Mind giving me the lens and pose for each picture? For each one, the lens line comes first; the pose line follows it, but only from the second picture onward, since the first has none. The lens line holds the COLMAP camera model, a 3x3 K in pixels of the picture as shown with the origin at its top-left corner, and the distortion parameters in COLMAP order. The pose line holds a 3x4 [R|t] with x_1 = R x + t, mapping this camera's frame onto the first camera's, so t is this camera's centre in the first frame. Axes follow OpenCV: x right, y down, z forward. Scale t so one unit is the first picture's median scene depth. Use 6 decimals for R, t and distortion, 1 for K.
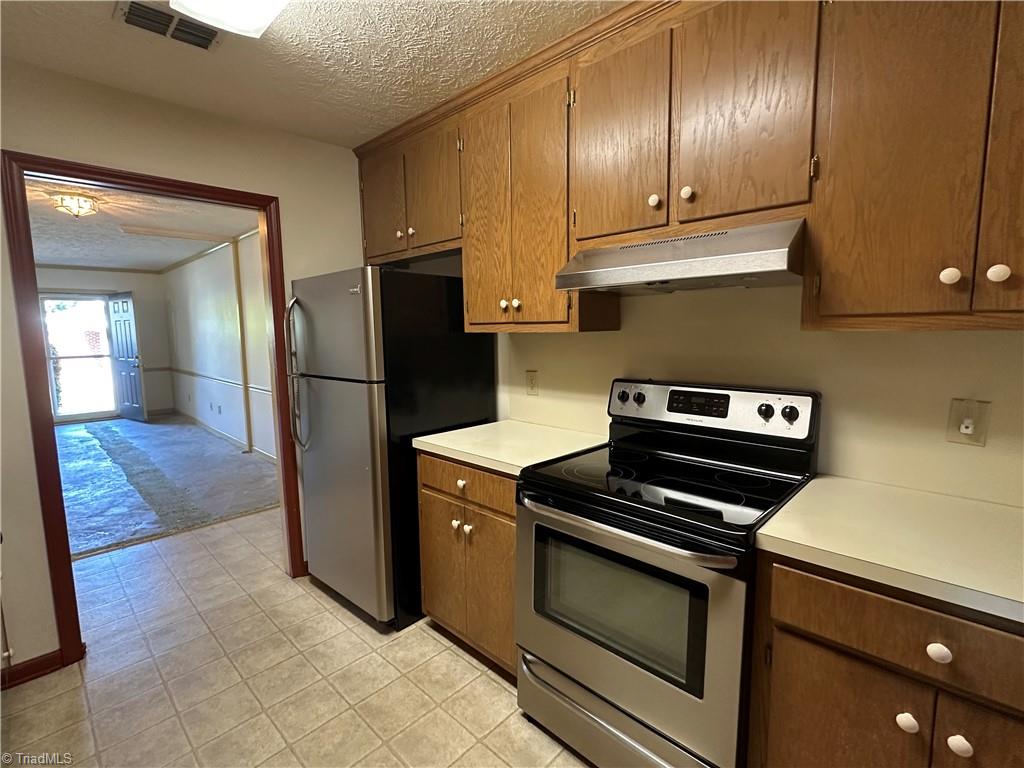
lens RADIAL K [[482.5, 0, 495.2], [0, 482.5, 367.9], [0, 0, 1]] dist [-0.002217, 0.000004]
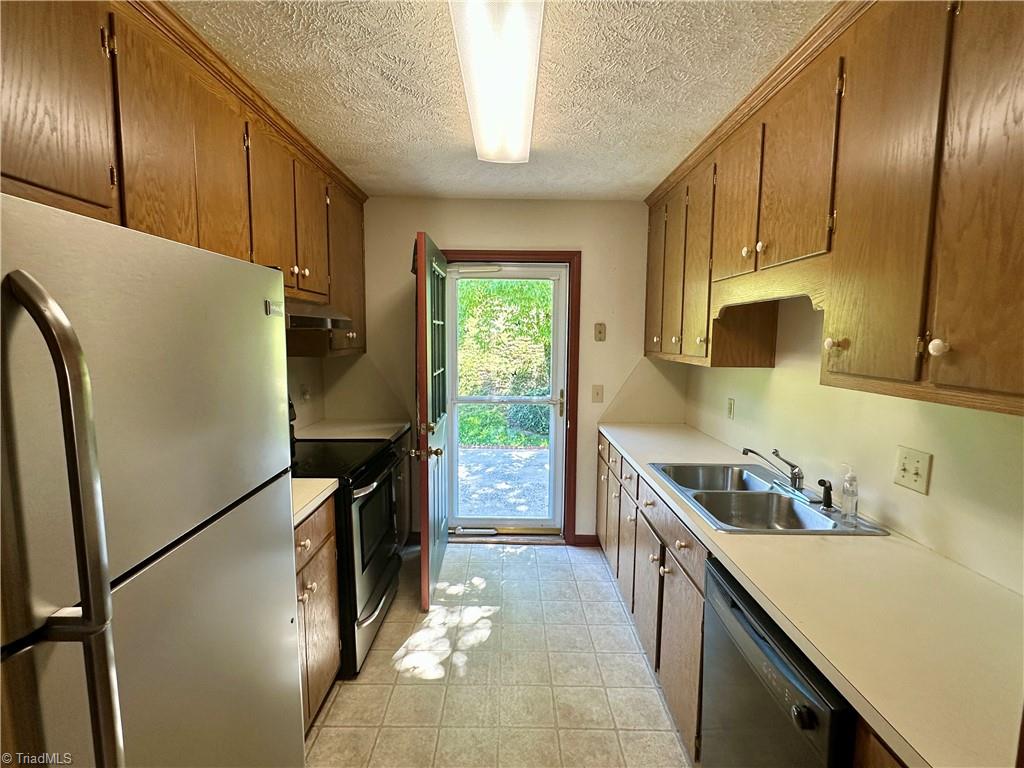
lens RADIAL K [[482.5, 0, 496.8], [0, 482.5, 387.2], [0, 0, 1]] dist [-0.002217, 0.000004]
pose [[-0.693038, -0.051184, 0.719082, -0.826554], [0.084956, 0.984727, 0.151971, -0.125026], [-0.715878, 0.166412, -0.678105, 1.164457]]
